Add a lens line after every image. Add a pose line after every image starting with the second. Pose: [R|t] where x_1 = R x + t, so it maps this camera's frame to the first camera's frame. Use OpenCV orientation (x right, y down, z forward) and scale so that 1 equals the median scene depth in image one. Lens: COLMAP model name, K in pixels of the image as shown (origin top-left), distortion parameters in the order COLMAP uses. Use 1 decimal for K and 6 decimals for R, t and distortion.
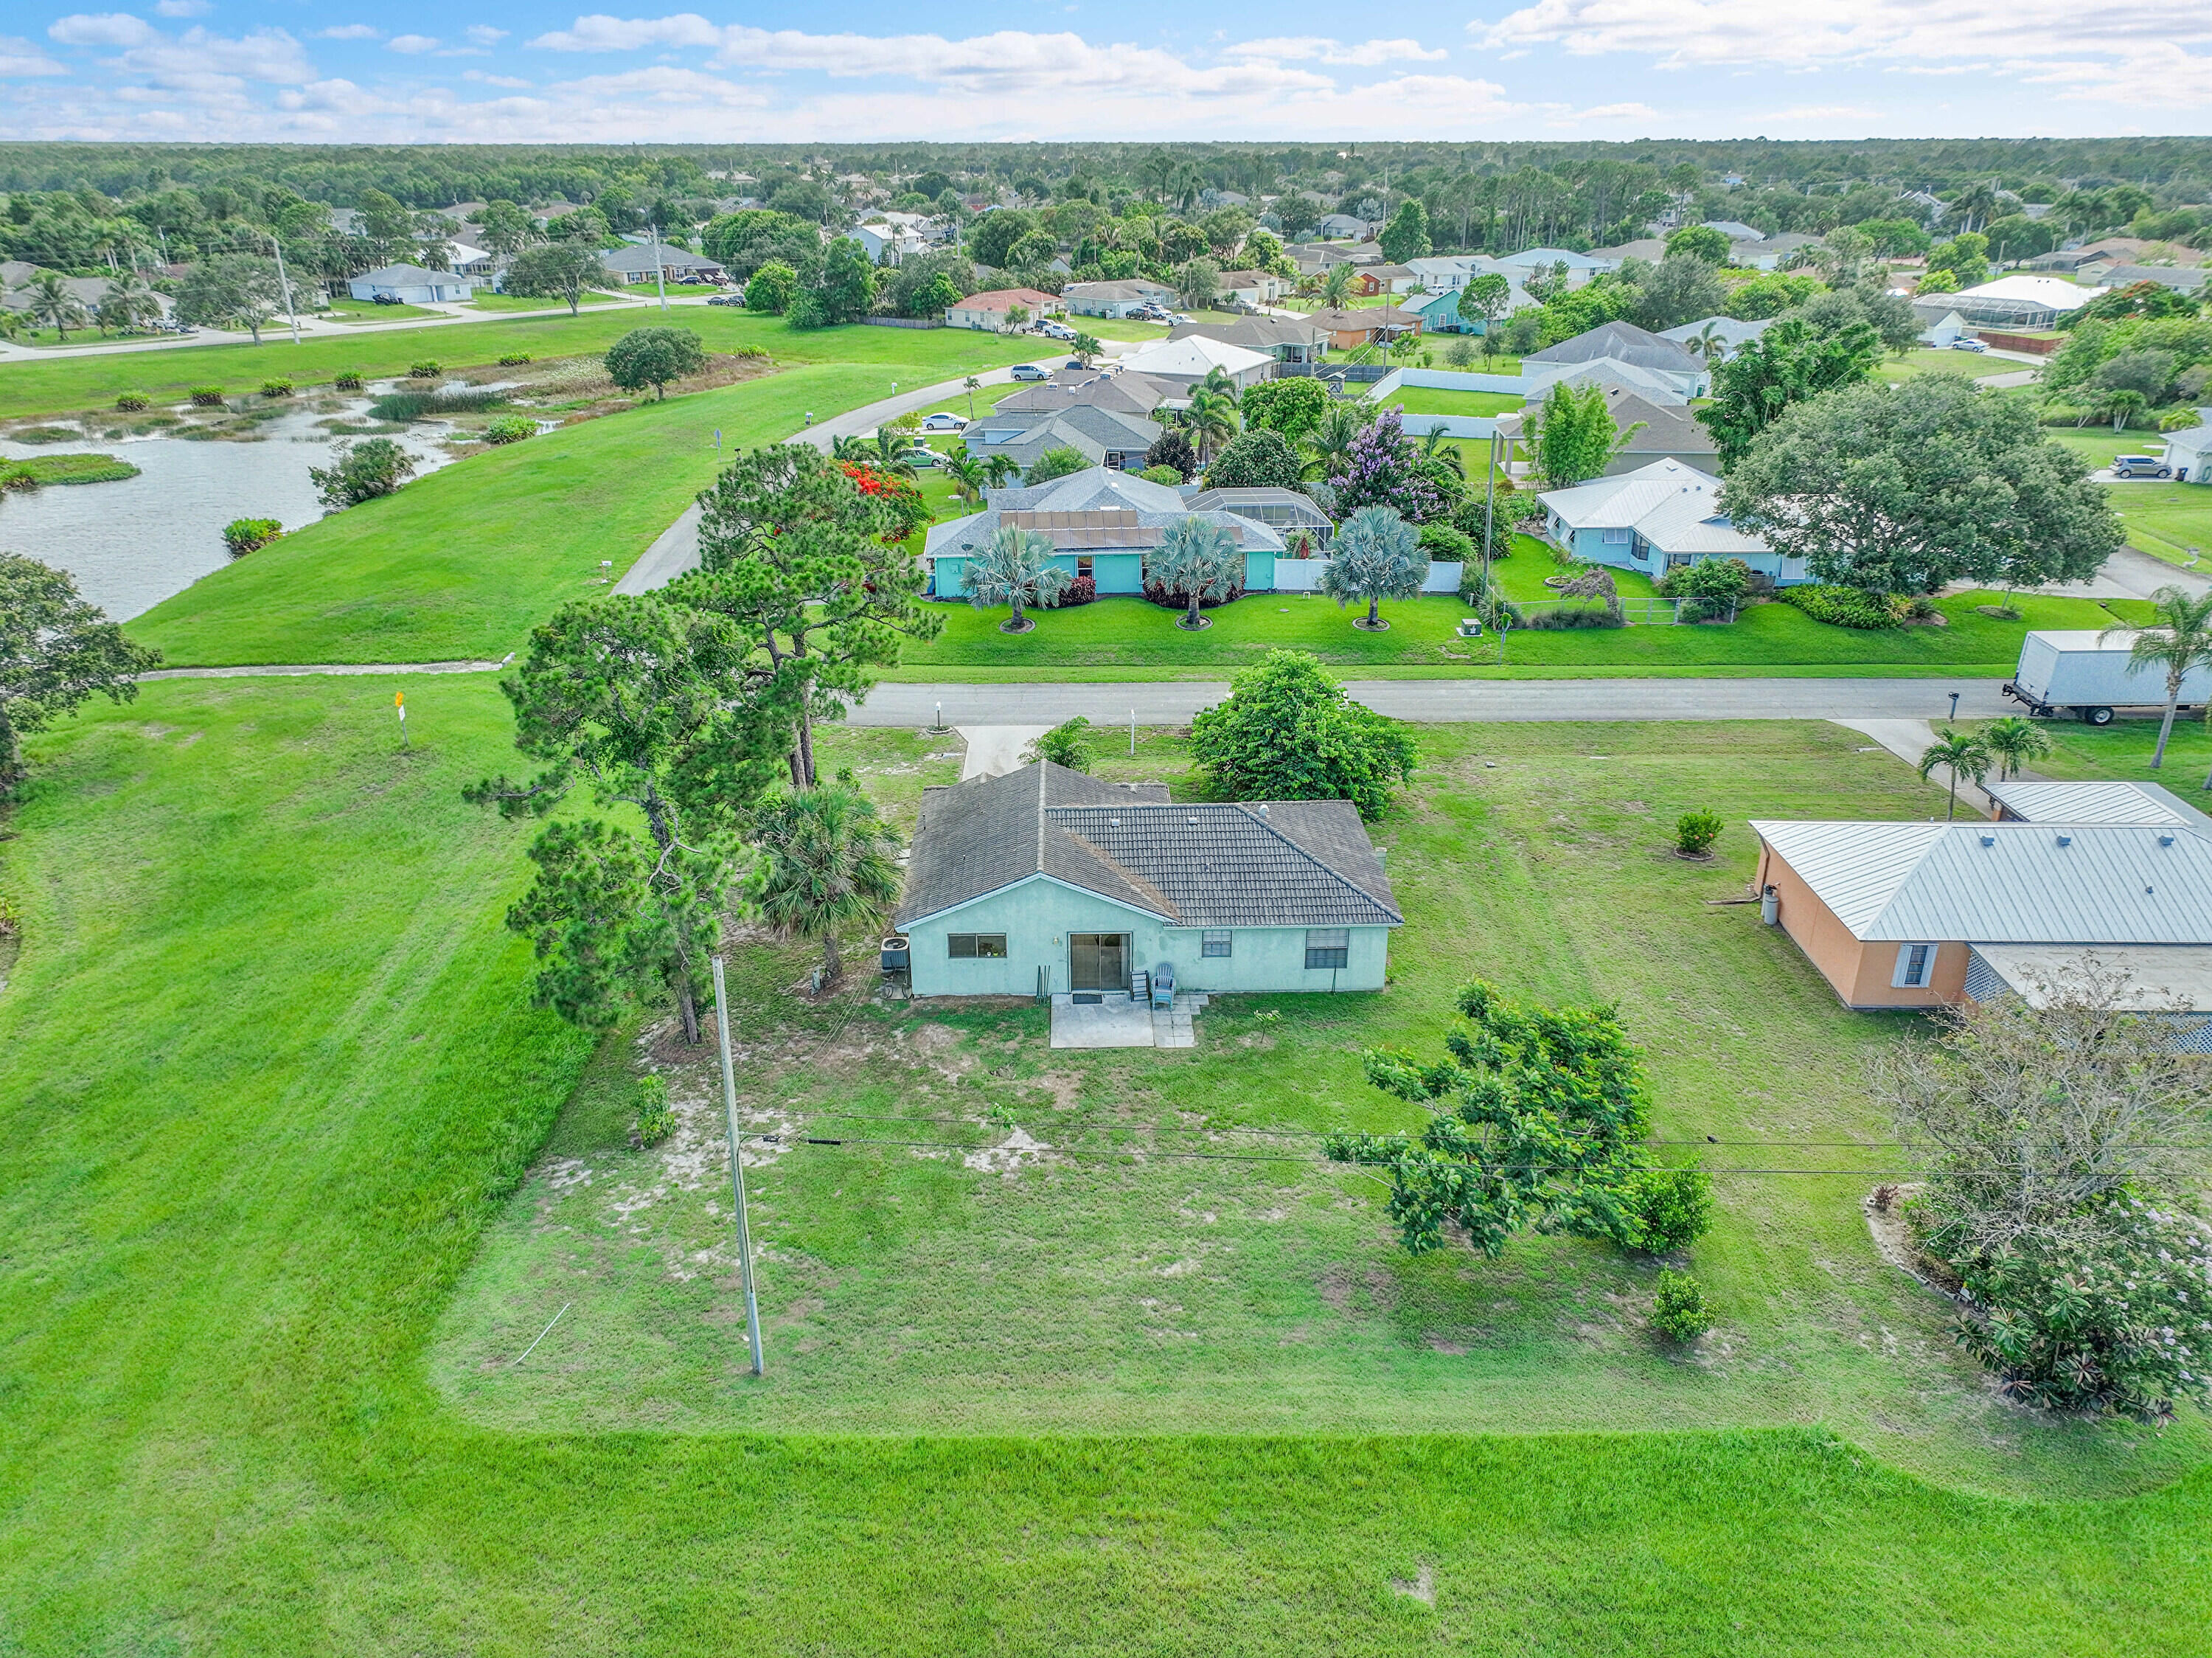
lens RADIAL K [[1546.4, 0, 1105.1], [0, 1546.4, 830.5], [0, 0, 1]] dist [0.000451, 0.013224]
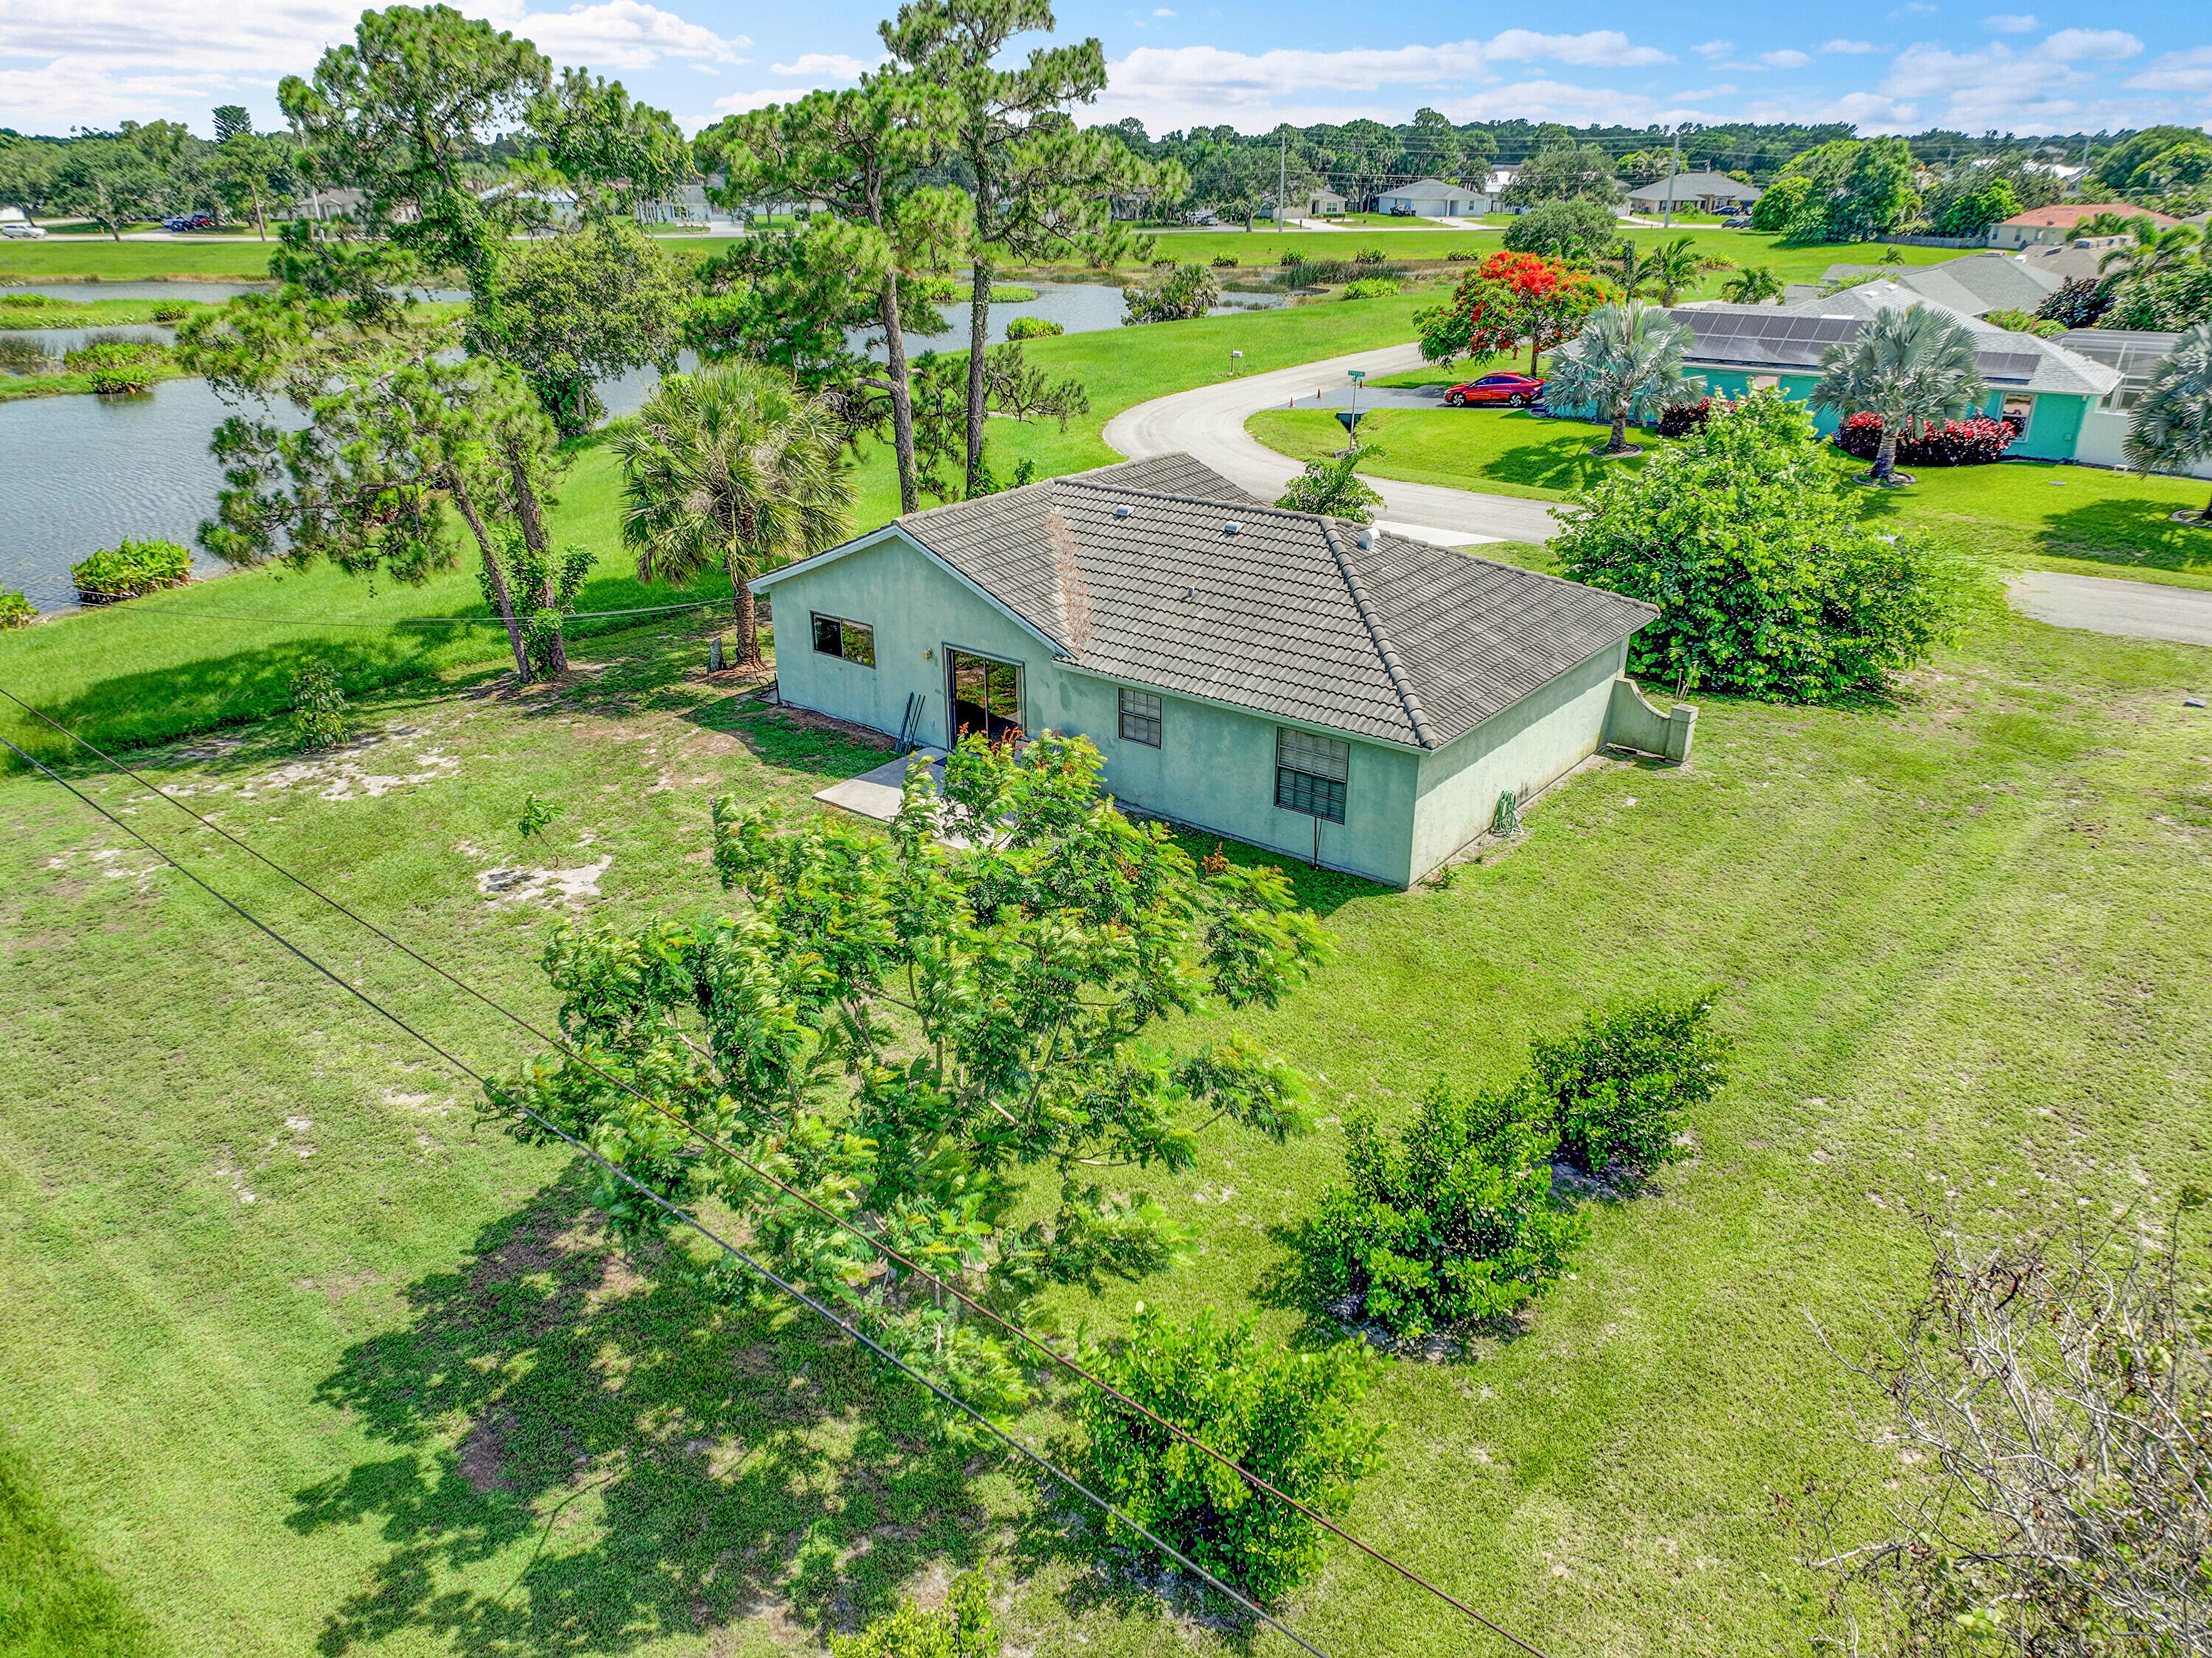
lens RADIAL K [[1546.4, 0, 1111.7], [0, 1546.4, 836.6], [0, 0, 1]] dist [0.000451, 0.013224]
pose [[0.776923, 0.258750, -0.573968, 0.405138], [-0.258123, 0.962412, 0.084469, 0.071627], [0.574250, 0.082529, 0.814509, 0.554361]]
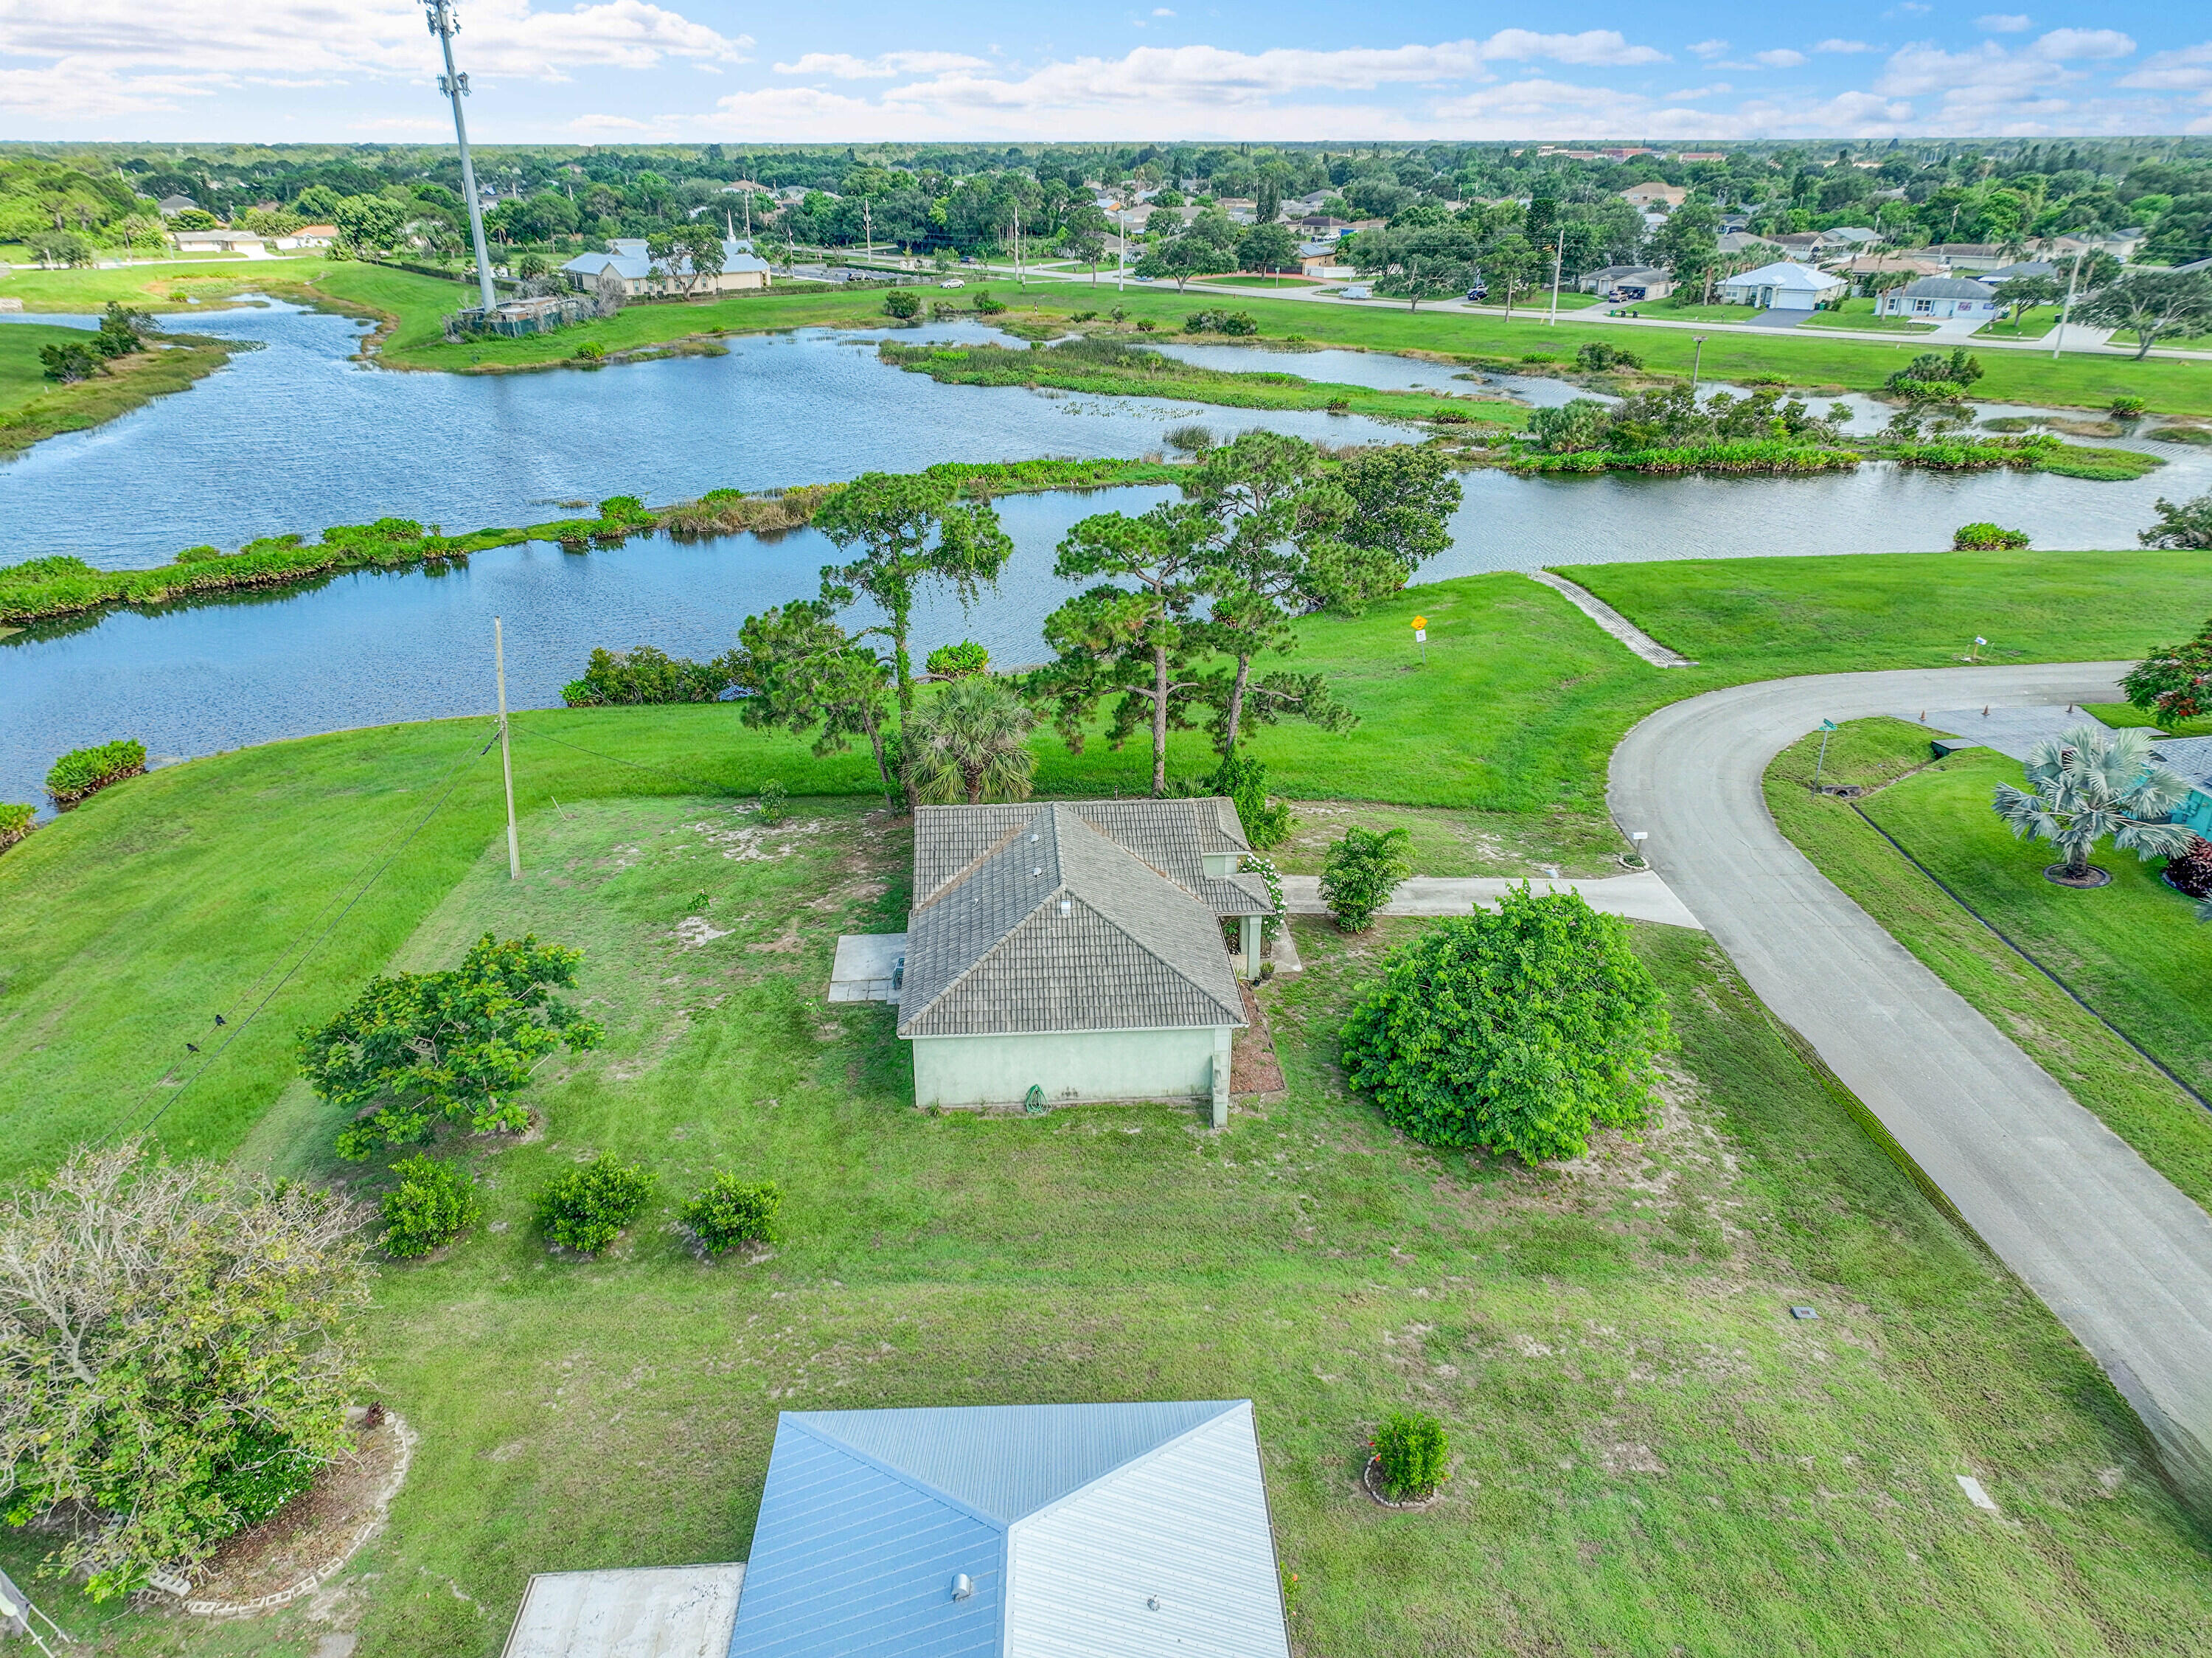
lens RADIAL K [[1546.4, 0, 1102.9], [0, 1546.4, 833.9], [0, 0, 1]] dist [0.000451, 0.013224]
pose [[0.042907, 0.411371, -0.910457, 0.956418], [-0.402991, 0.840999, 0.360997, -0.402844], [0.914198, 0.351417, 0.201863, 0.899006]]
